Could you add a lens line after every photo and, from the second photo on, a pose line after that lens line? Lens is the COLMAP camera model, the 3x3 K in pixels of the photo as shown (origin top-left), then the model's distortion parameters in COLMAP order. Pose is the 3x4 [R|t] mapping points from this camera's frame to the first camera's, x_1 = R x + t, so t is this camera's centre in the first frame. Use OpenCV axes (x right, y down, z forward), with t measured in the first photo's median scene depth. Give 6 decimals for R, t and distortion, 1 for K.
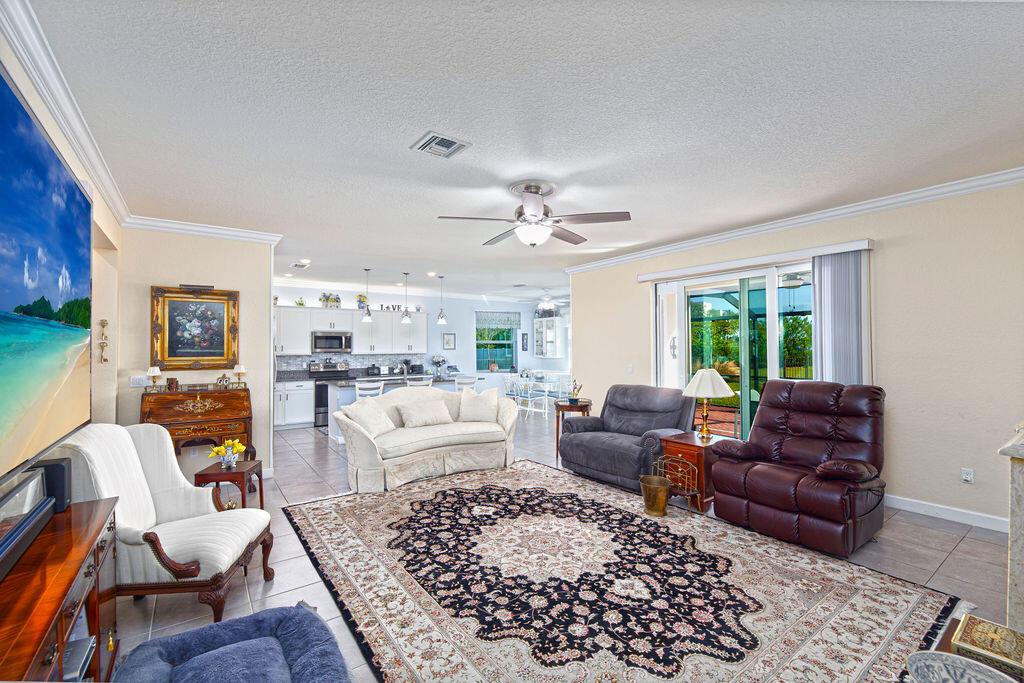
lens RADIAL K [[436.0, 0, 508.6], [0, 436.0, 345.0], [0, 0, 1]] dist [-0.000489, -0.000141]
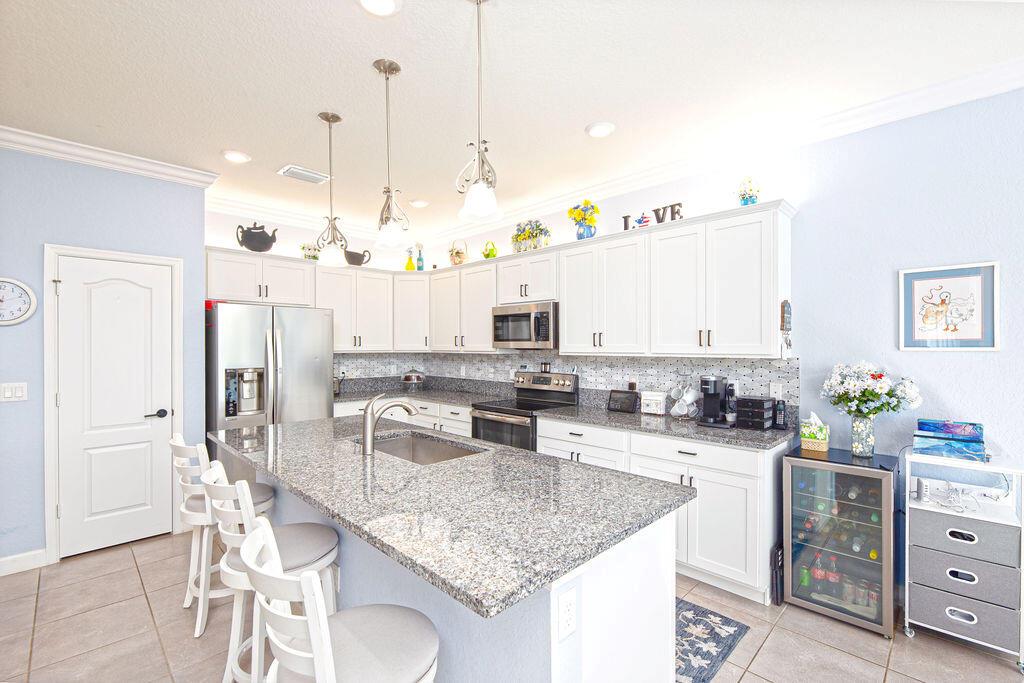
lens RADIAL K [[444.5, 0, 519.1], [0, 444.5, 347.3], [0, 0, 1]] dist [-0.001159, -0.000100]
pose [[0.180645, 0.010407, -0.983493, 0.130062], [0.006860, 0.999906, 0.011841, 0.023199], [0.983524, -0.008885, 0.180557, 2.307953]]
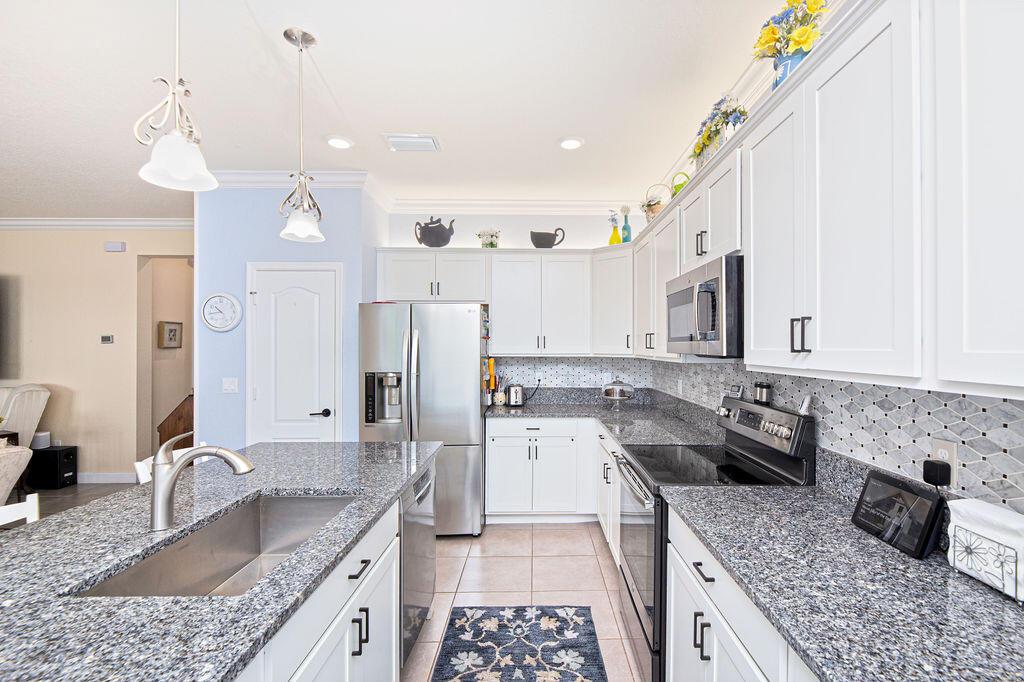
lens RADIAL K [[455.5, 0, 543.9], [0, 455.5, 344.2], [0, 0, 1]] dist [-0.002896, -0.001006]
pose [[-0.557460, 0.003428, -0.830197, -0.382442], [0.010204, 0.999944, -0.002723, 0.025453], [0.830141, -0.009990, -0.557464, 2.703519]]
